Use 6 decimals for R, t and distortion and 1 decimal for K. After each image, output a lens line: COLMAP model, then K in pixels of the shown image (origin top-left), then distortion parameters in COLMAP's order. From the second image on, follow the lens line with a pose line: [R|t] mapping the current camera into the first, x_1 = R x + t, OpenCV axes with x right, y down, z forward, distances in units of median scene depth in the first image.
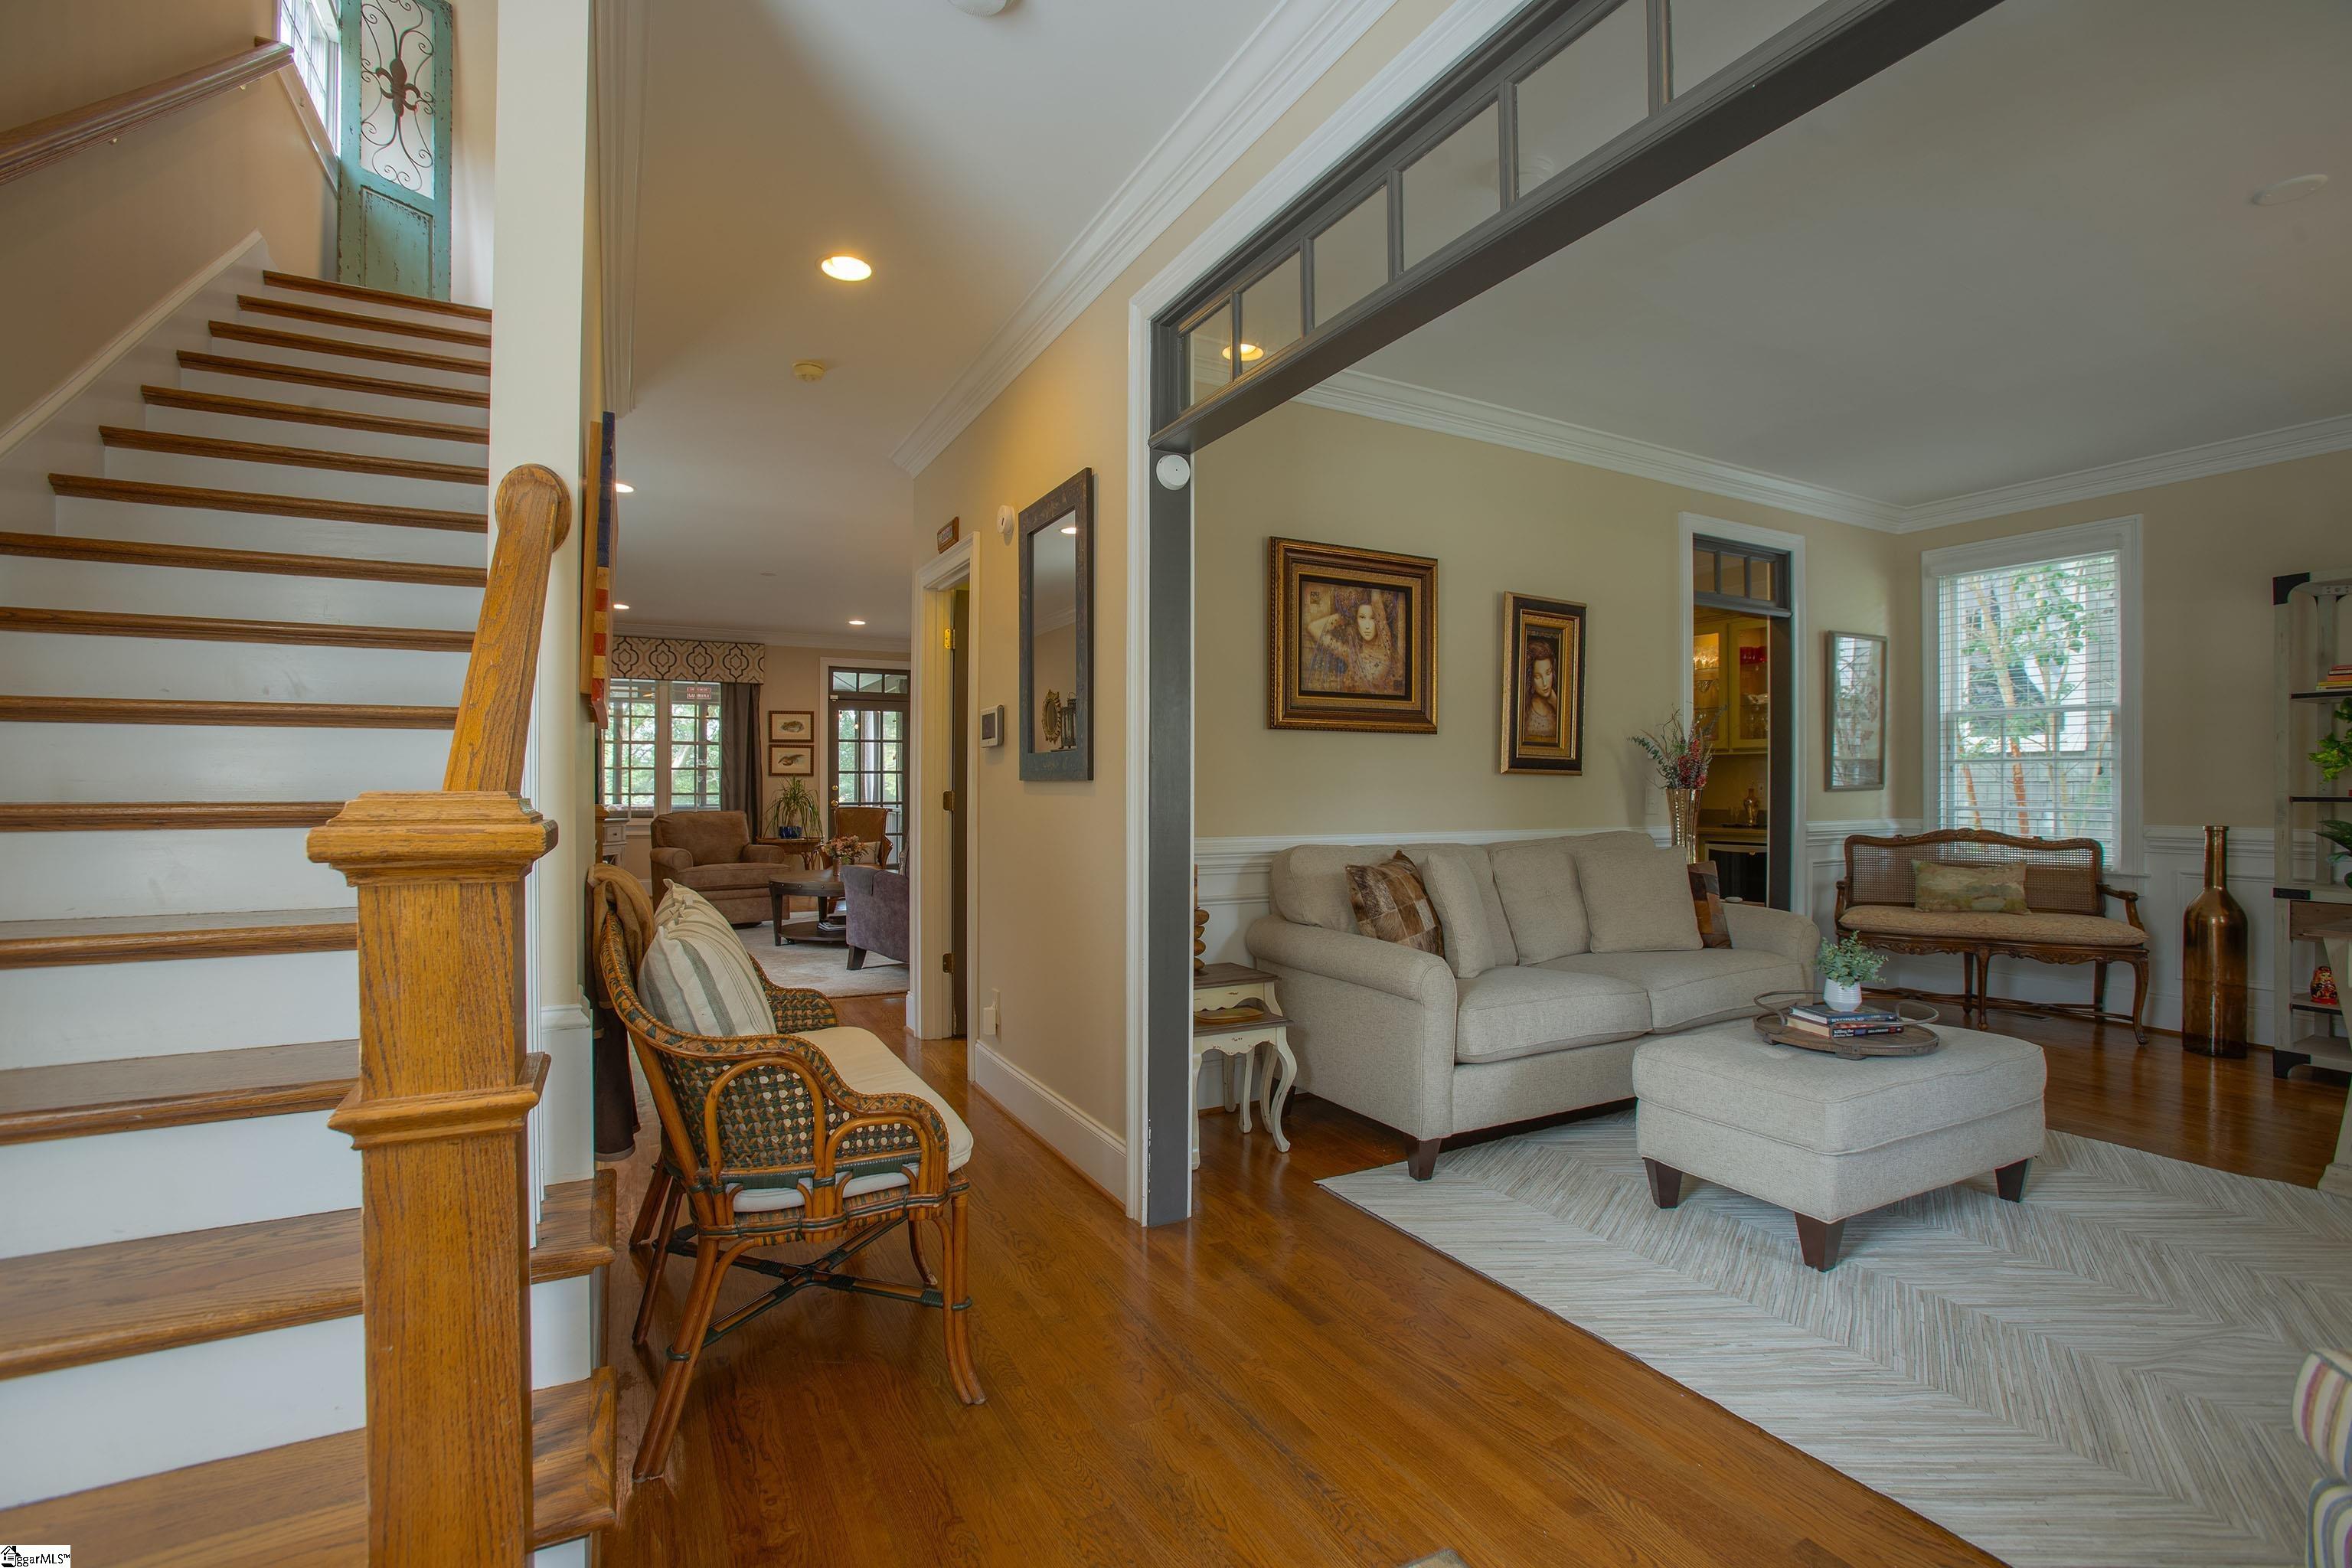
lens RADIAL K [[1067.7, 0, 1172.3], [0, 1067.7, 783.8], [0, 0, 1]] dist [-0.088669, 0.042539]
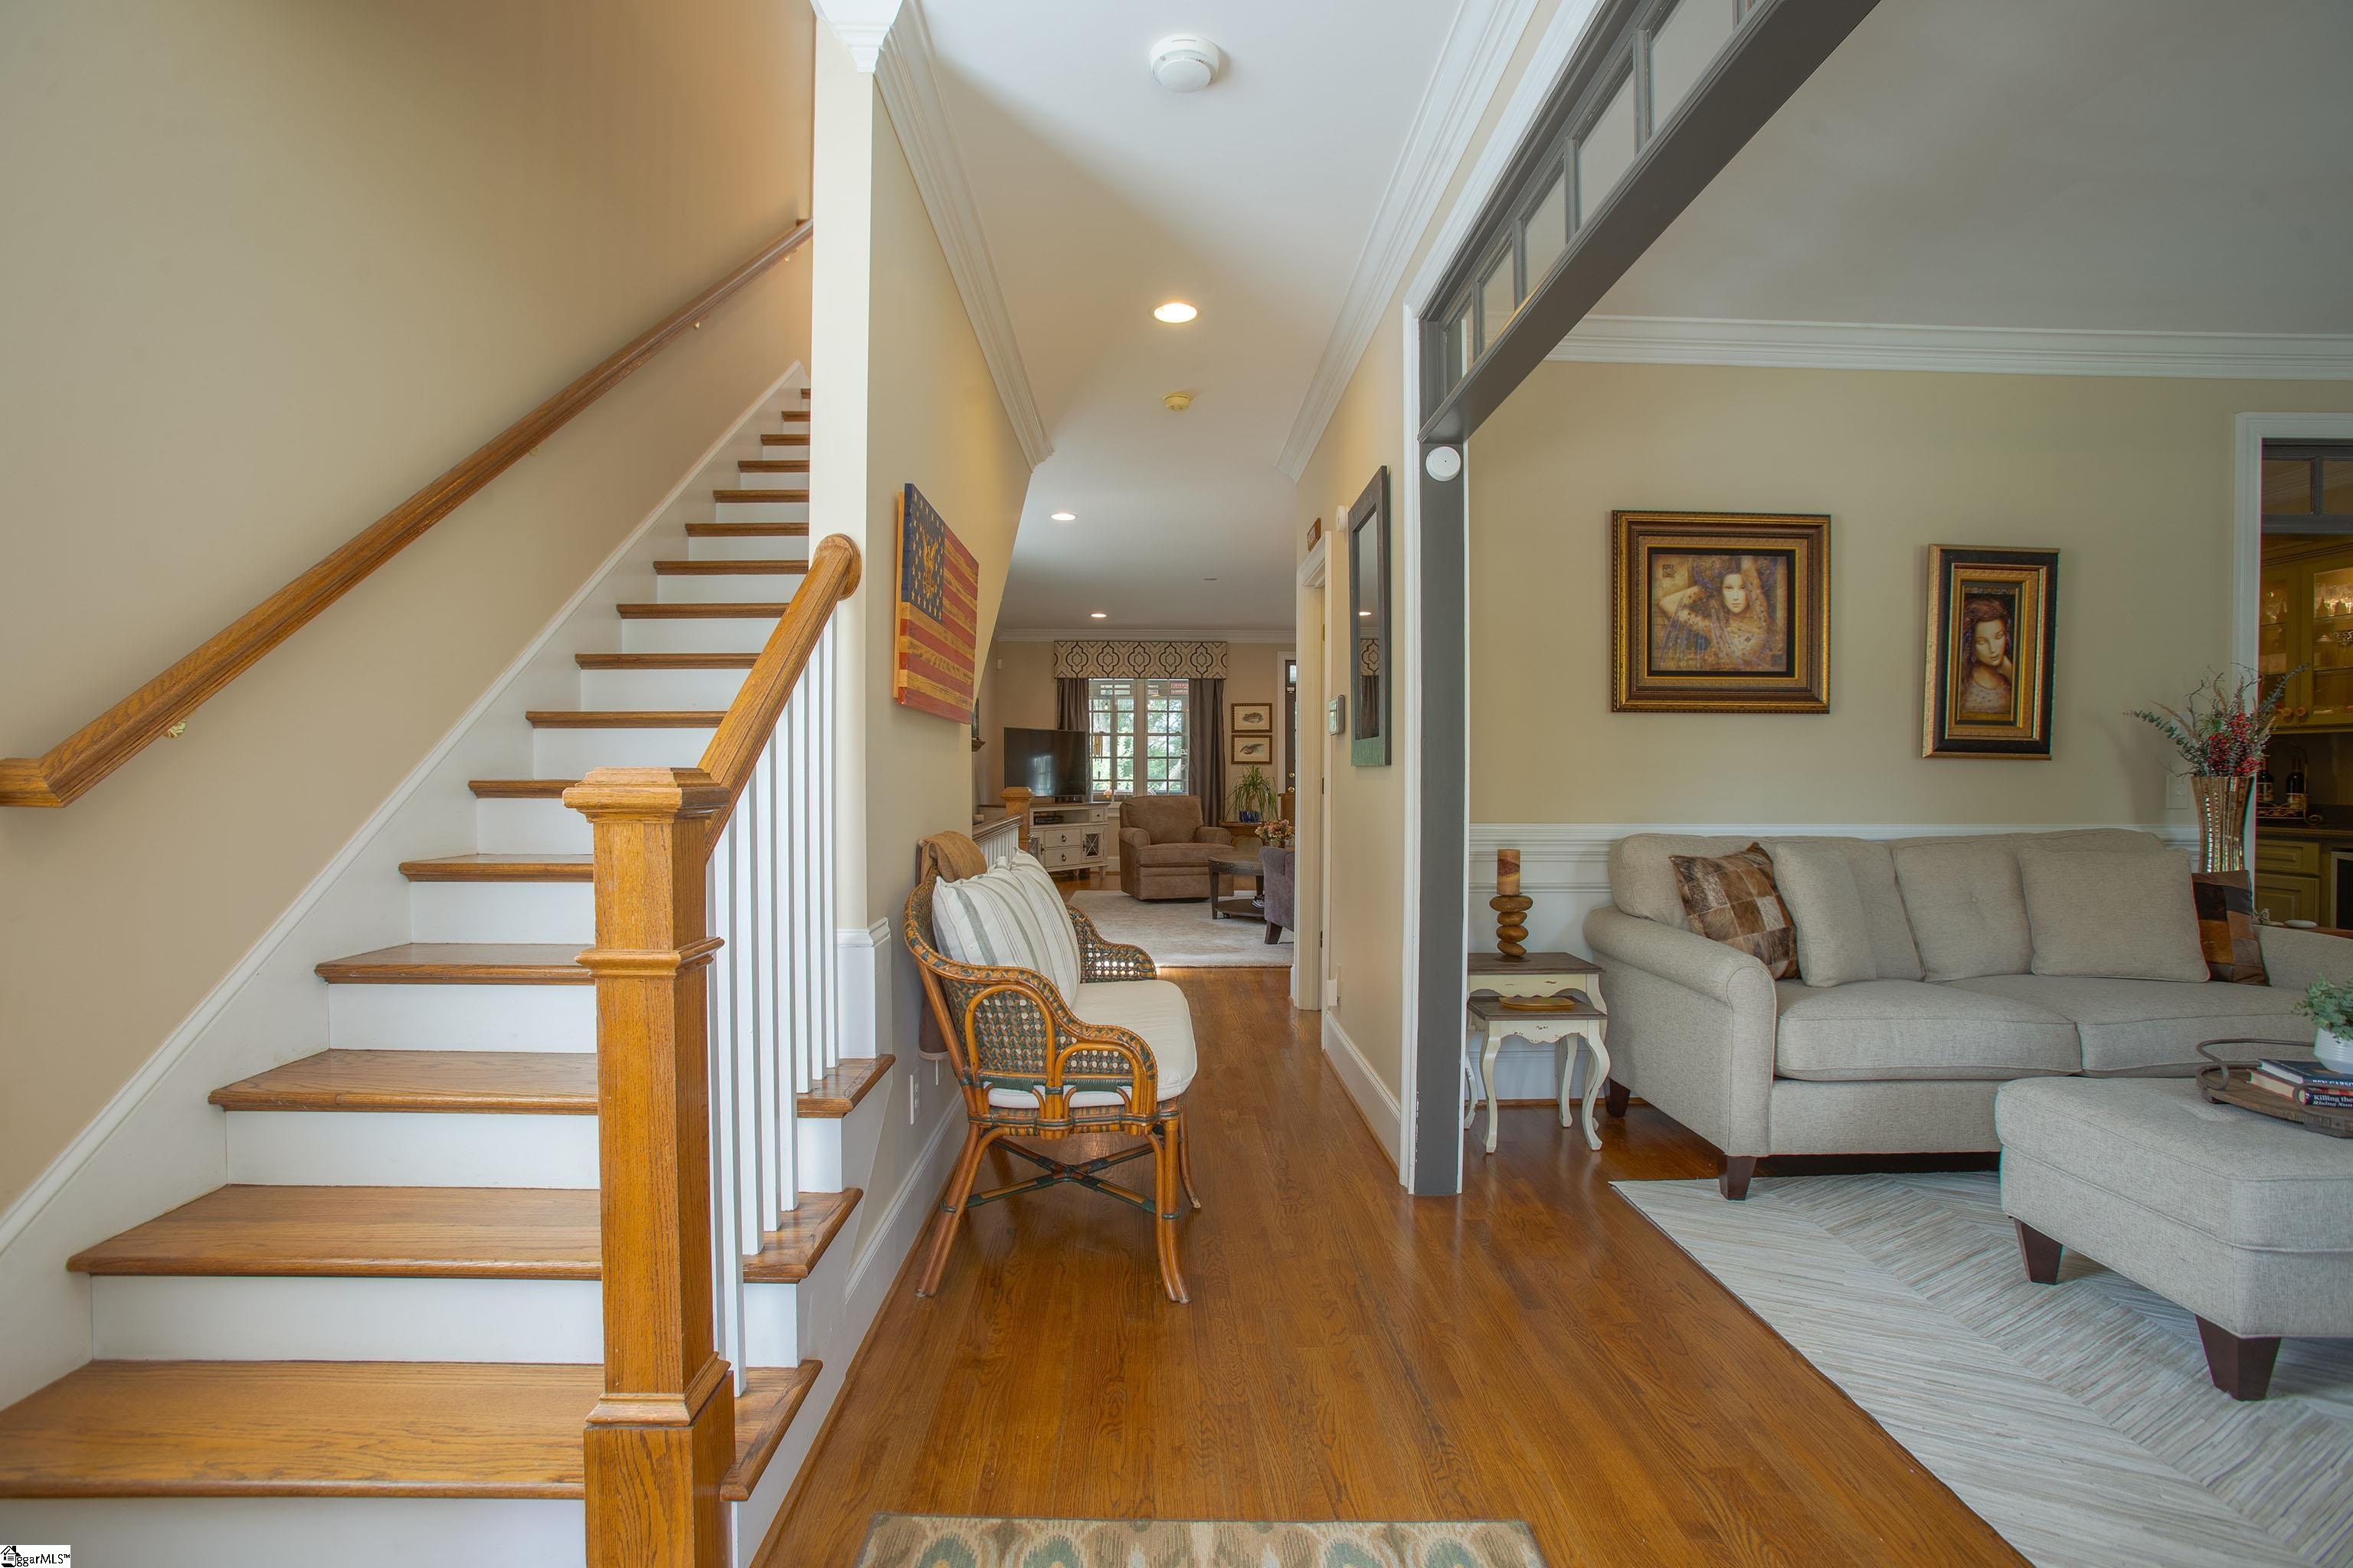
lens RADIAL K [[1068.2, 0, 1172.8], [0, 1068.2, 783.8], [0, 0, 1]] dist [-0.088669, 0.042539]
pose [[0.893755, 0.005325, -0.448523, 0.154716], [-0.000533, 0.999941, 0.010808, 0.002893], [0.448554, -0.009421, 0.893706, -0.020424]]
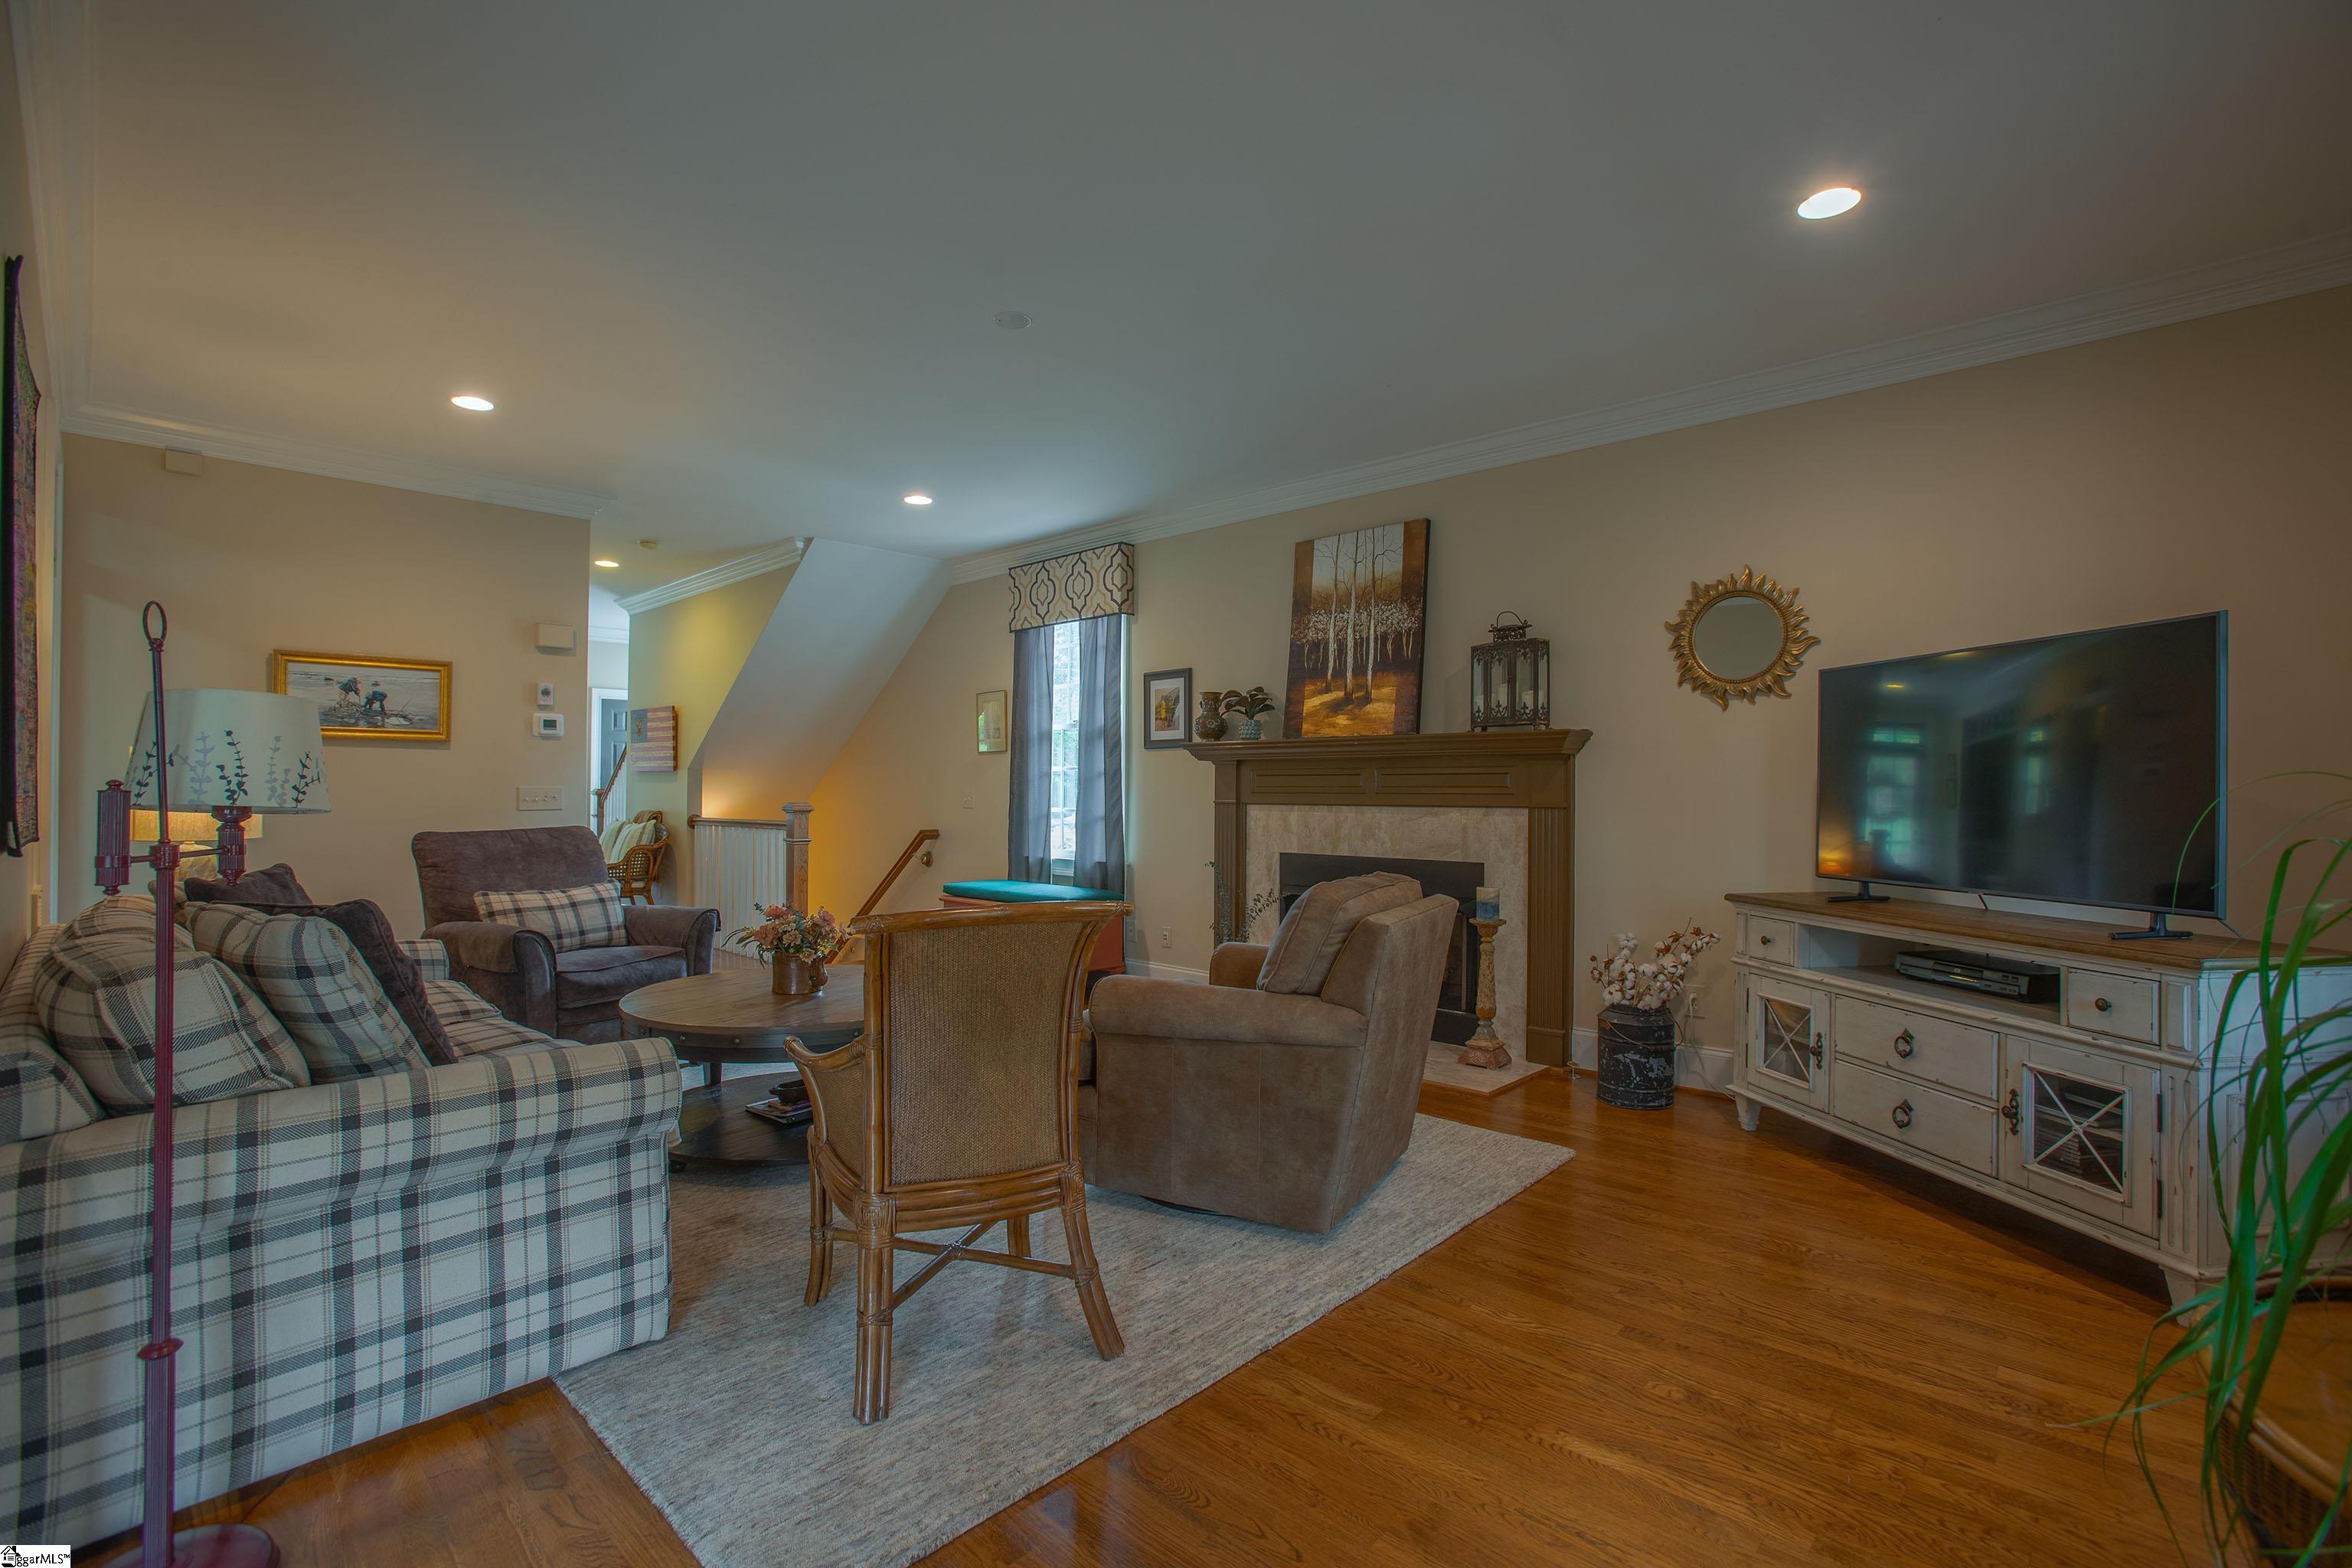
lens RADIAL K [[1067.7, 0, 1172.3], [0, 1067.7, 783.8], [0, 0, 1]] dist [-0.088669, 0.042539]
pose [[-0.946000, -0.009254, -0.324033, -0.606633], [-0.006870, 0.999940, -0.008502, -0.000085], [0.324093, -0.005817, -0.946007, 2.838875]]
